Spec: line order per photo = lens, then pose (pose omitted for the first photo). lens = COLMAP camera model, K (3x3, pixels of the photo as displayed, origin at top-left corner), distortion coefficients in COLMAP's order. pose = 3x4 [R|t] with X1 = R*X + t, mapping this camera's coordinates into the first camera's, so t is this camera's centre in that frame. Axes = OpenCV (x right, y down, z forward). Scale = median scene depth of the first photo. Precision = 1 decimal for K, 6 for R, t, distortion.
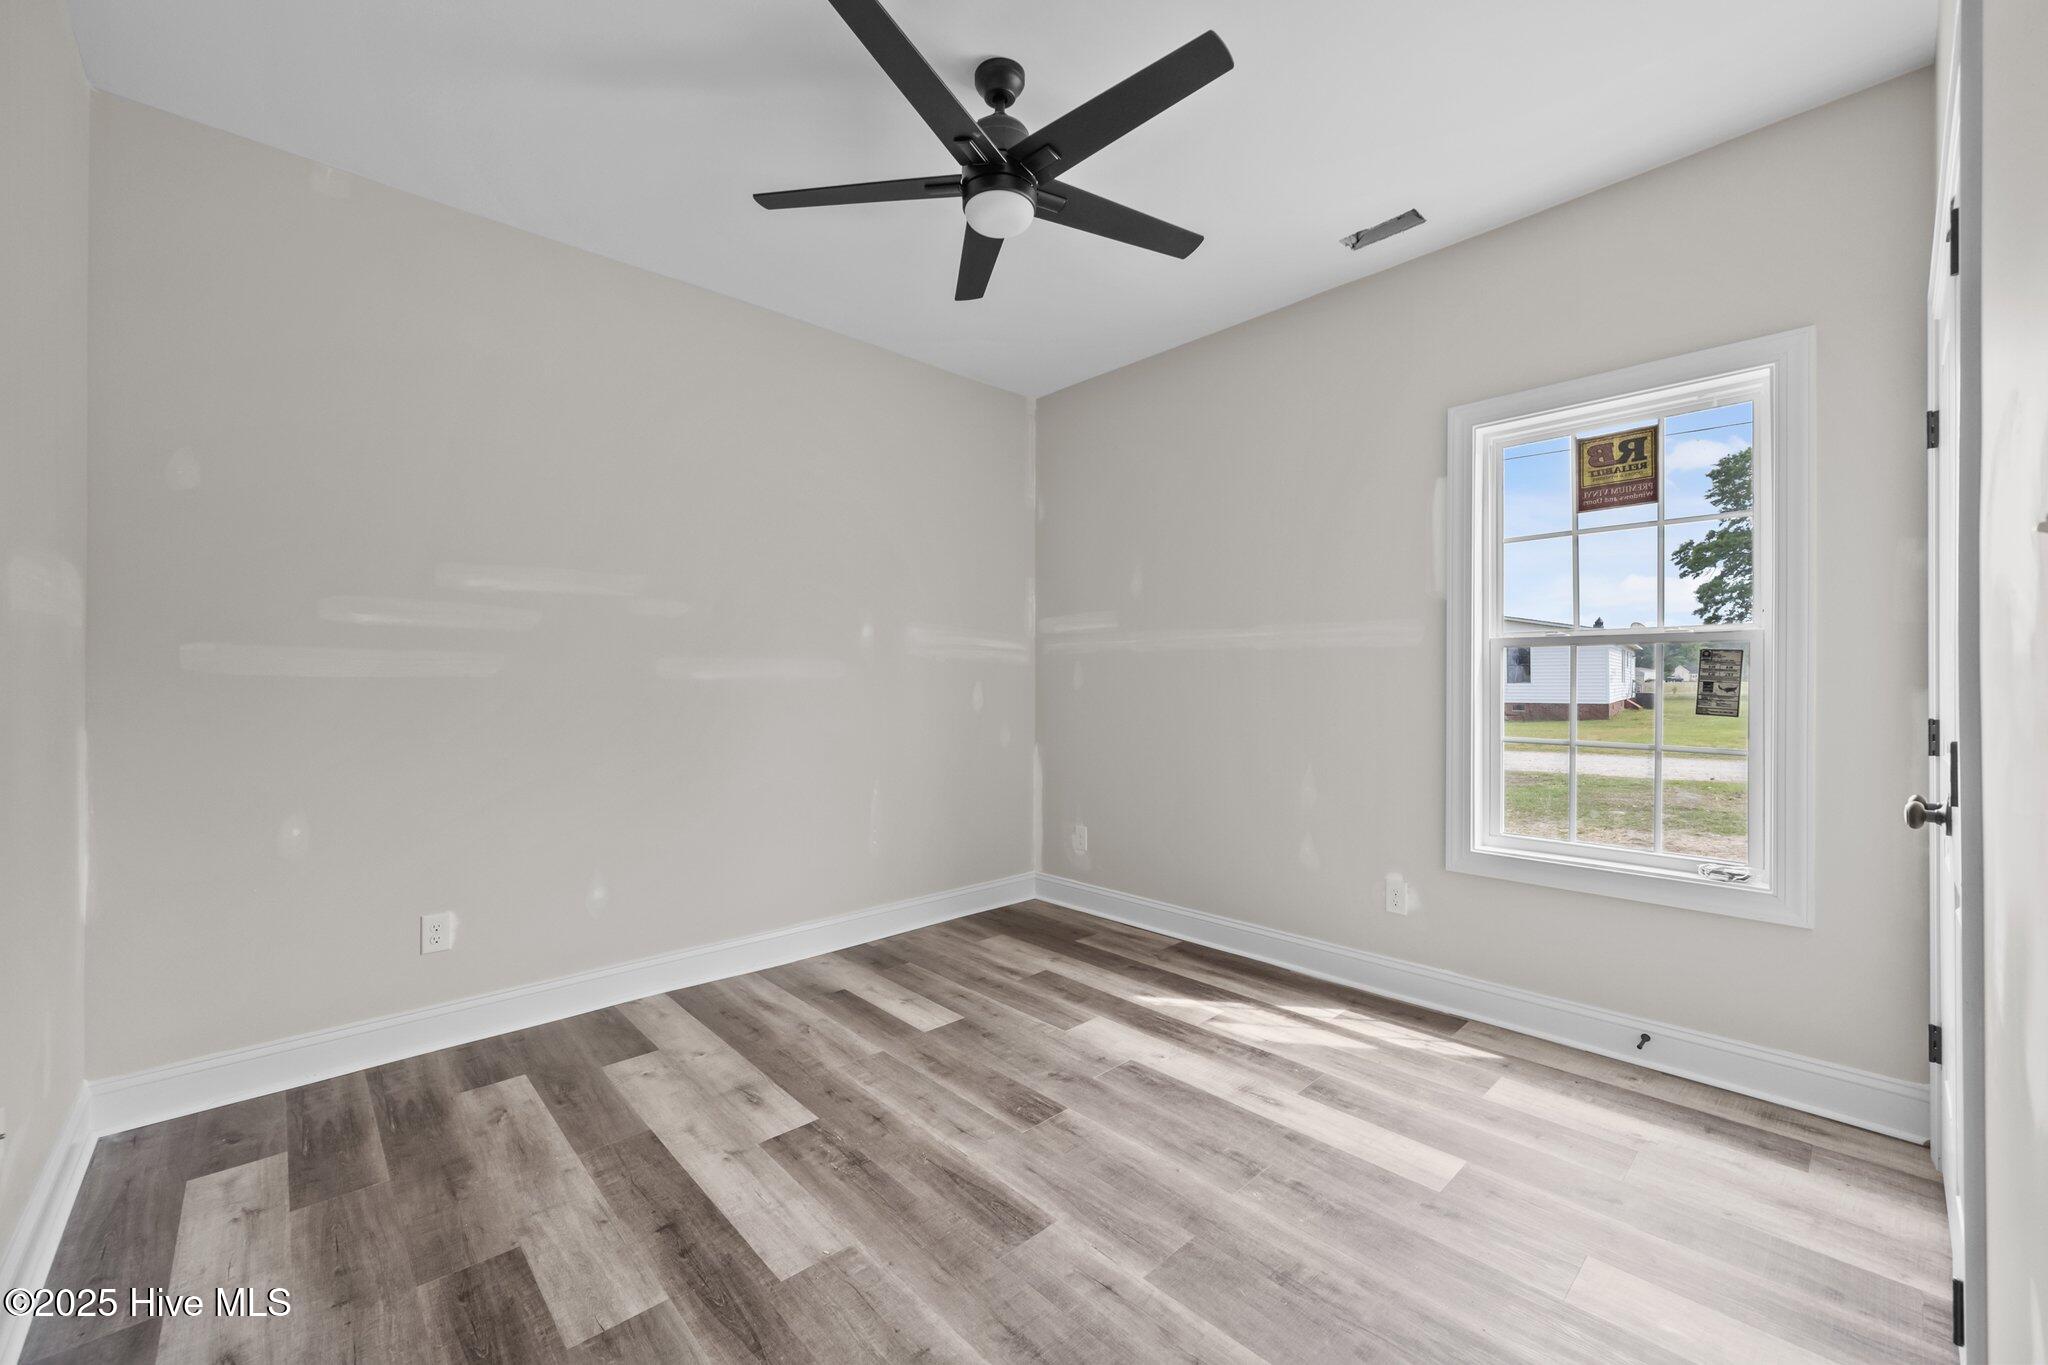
lens RADIAL K [[806.7, 0, 1029.9], [0, 806.7, 674.9], [0, 0, 1]] dist [-0.002463, -0.000231]
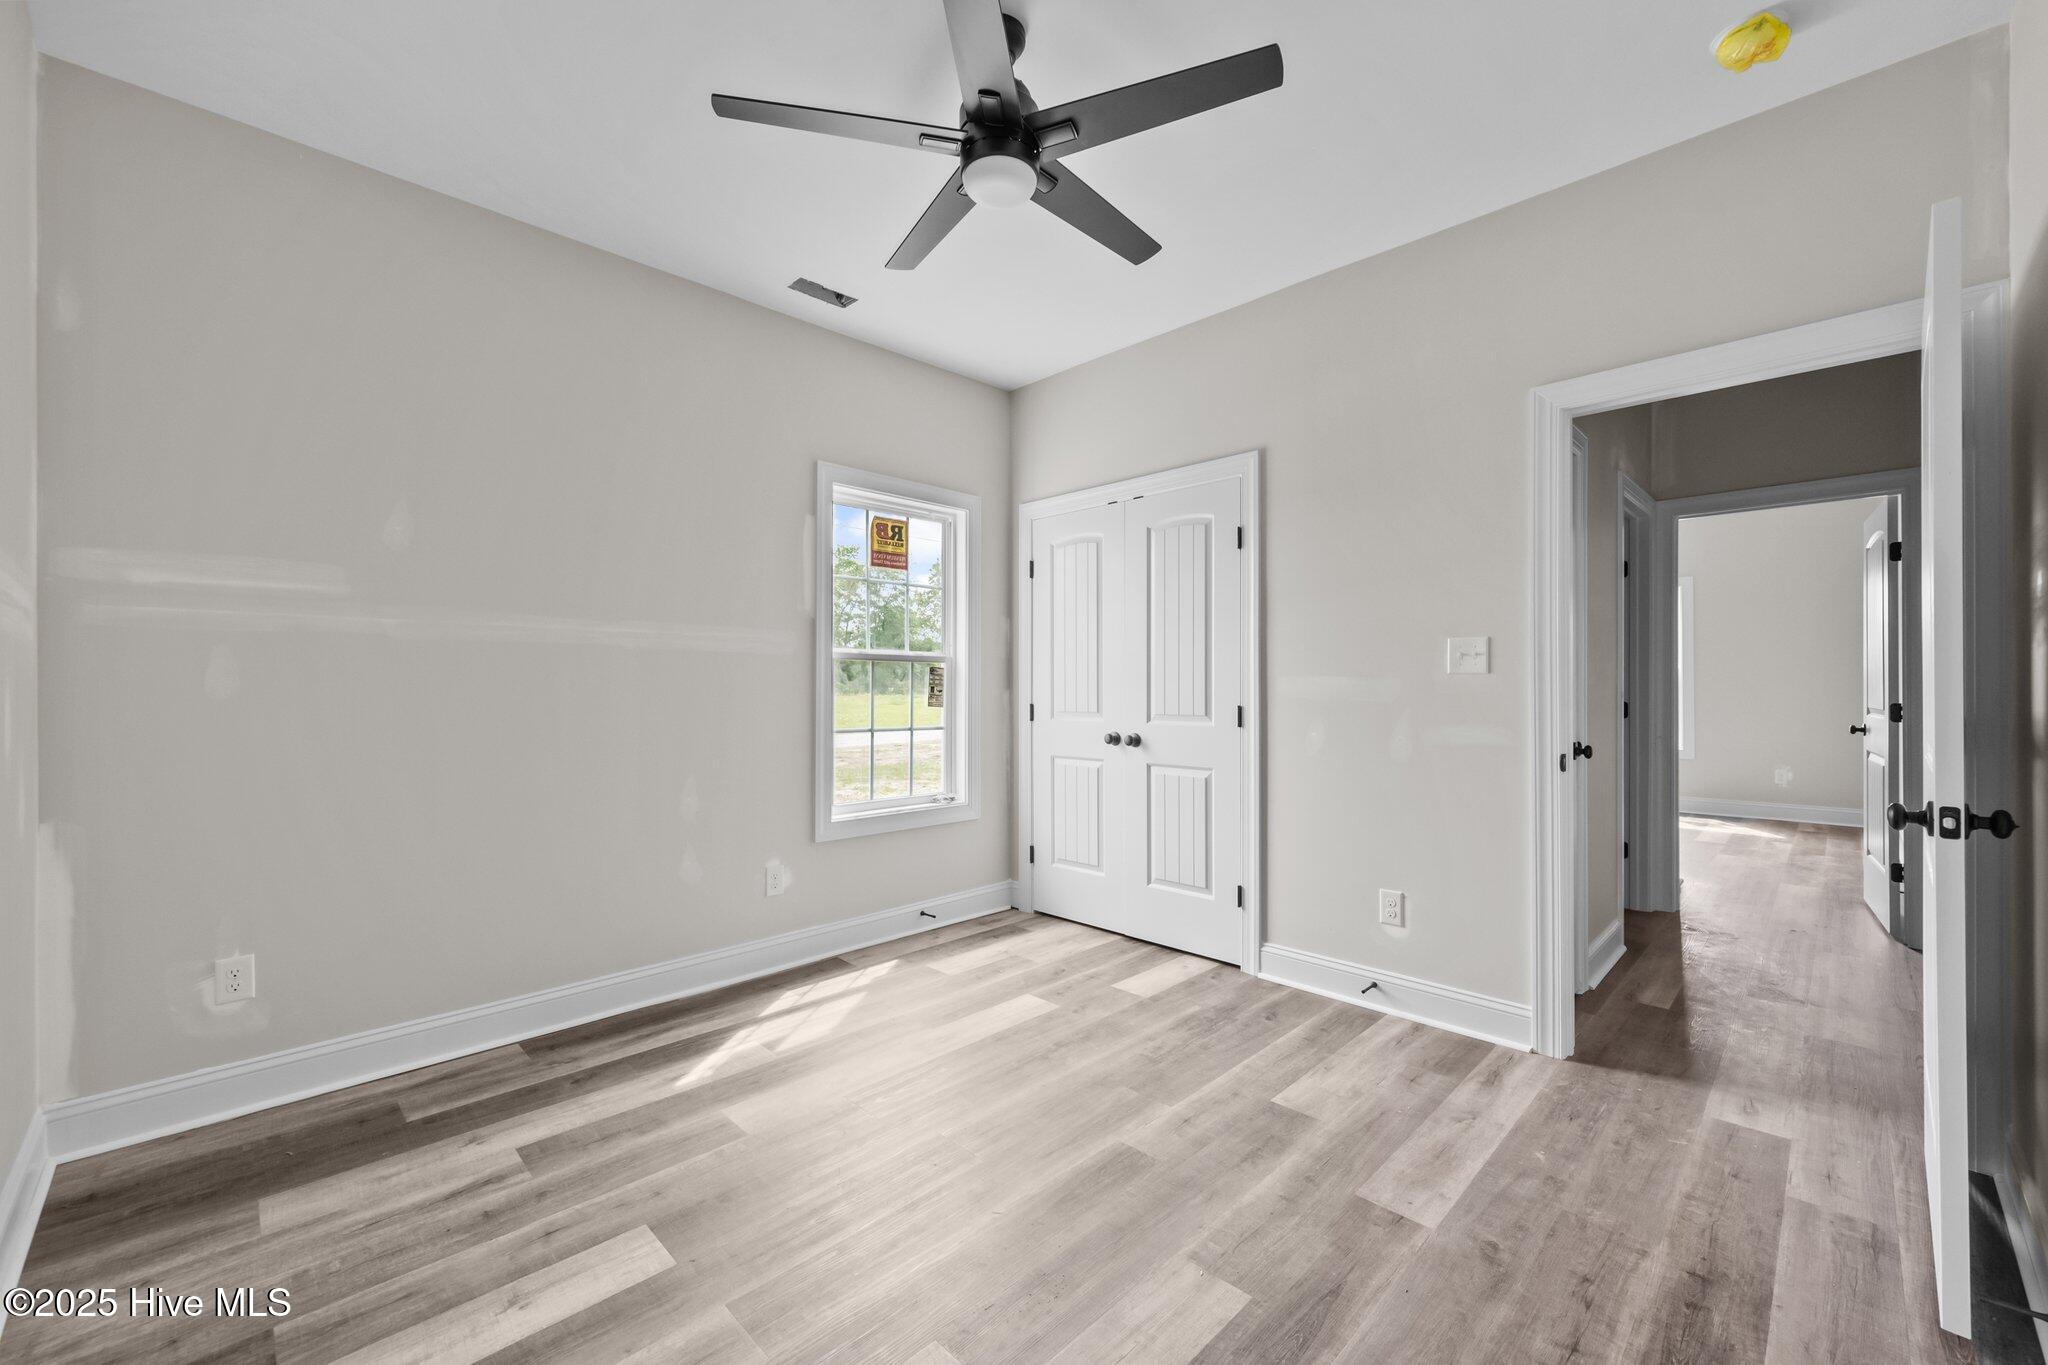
lens RADIAL K [[821.1, 0, 1024.0], [0, 821.1, 682.5], [0, 0, 1]] dist [0.000035, 0.000084]
pose [[-0.027443, 0.008190, 0.999590, -0.735726], [-0.006786, 0.999942, -0.008379, 0.011708], [-0.999600, -0.007013, -0.027386, 0.740811]]
